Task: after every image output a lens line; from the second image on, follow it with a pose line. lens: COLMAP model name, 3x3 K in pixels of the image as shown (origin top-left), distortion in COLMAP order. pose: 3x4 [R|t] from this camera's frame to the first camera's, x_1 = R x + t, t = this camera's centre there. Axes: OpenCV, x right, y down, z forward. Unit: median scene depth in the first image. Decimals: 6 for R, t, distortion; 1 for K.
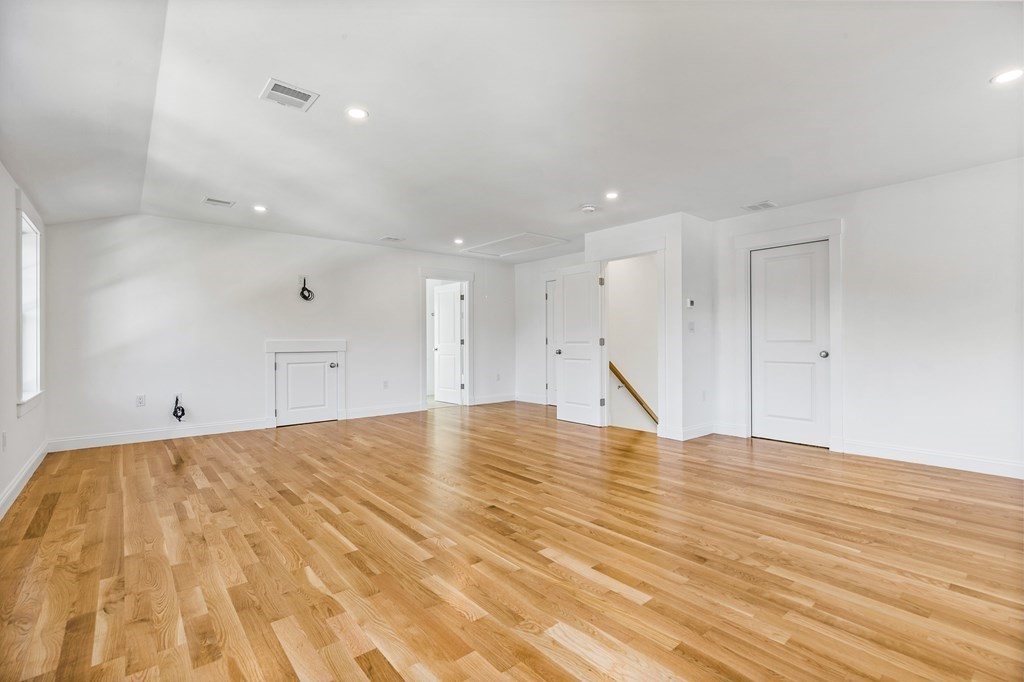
lens RADIAL K [[464.2, 0, 512.4], [0, 464.2, 338.9], [0, 0, 1]] dist [-0.008891, 0.004875]
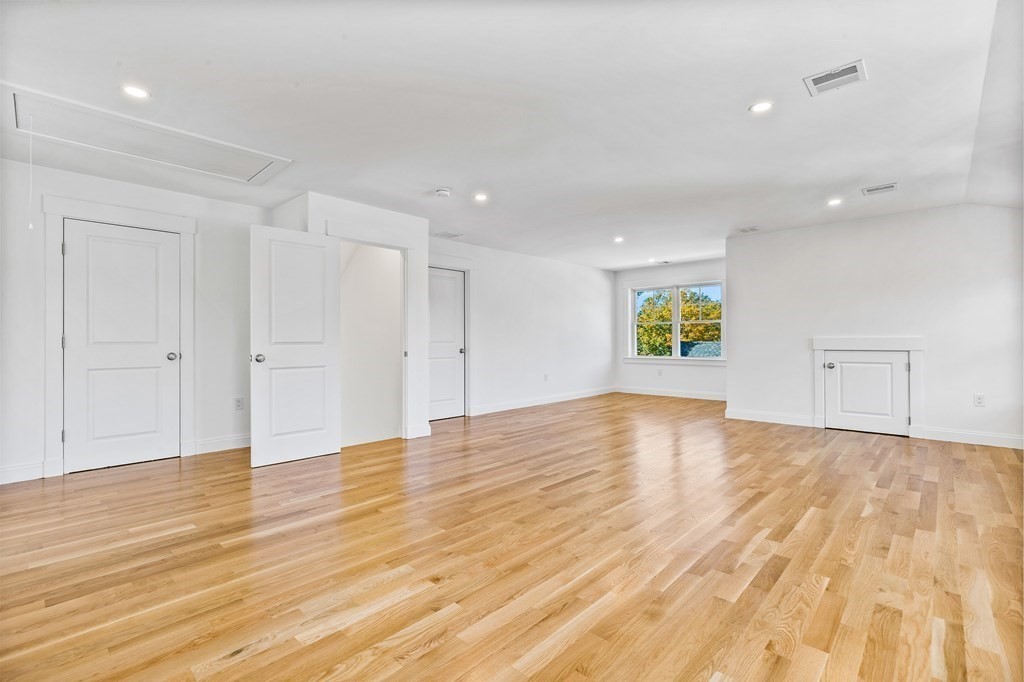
lens RADIAL K [[464.2, 0, 507.8], [0, 464.2, 341.0], [0, 0, 1]] dist [-0.008891, 0.004875]
pose [[-0.112958, 0.007106, 0.993574, -0.994138], [-0.003829, 0.999964, -0.007587, 0.014207], [-0.993592, -0.004662, -0.112927, 1.312932]]
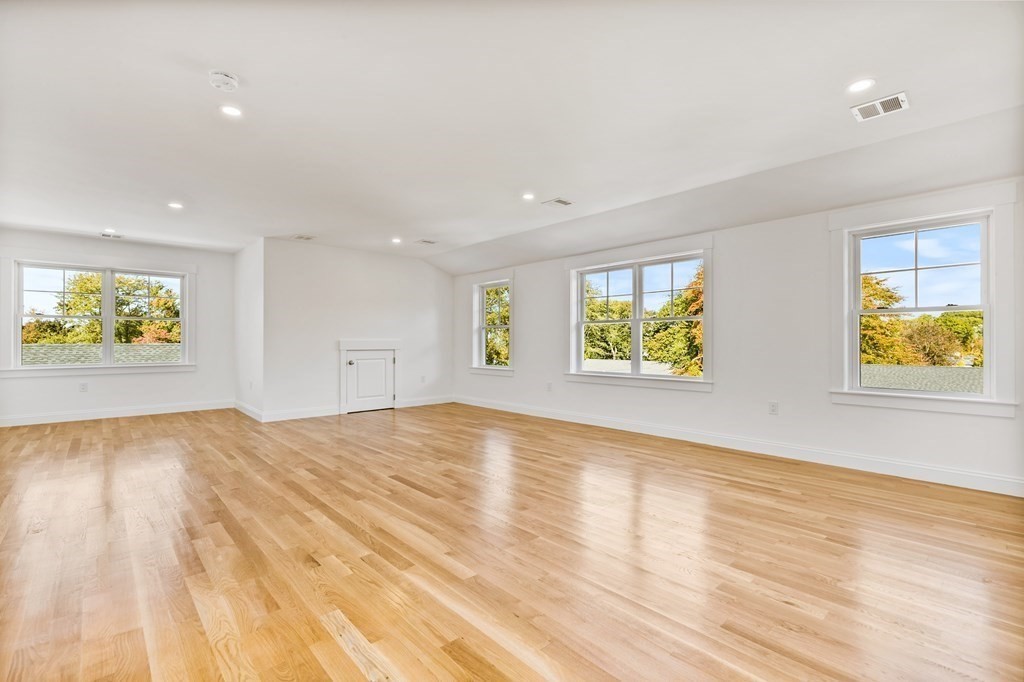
lens RADIAL K [[464.2, 0, 516.6], [0, 464.2, 344.1], [0, 0, 1]] dist [-0.008891, 0.004875]
pose [[-0.998891, 0.007240, -0.046528, -0.178353], [0.007354, 0.999970, -0.002282, 0.012702], [0.046510, -0.002622, -0.998914, 2.044667]]
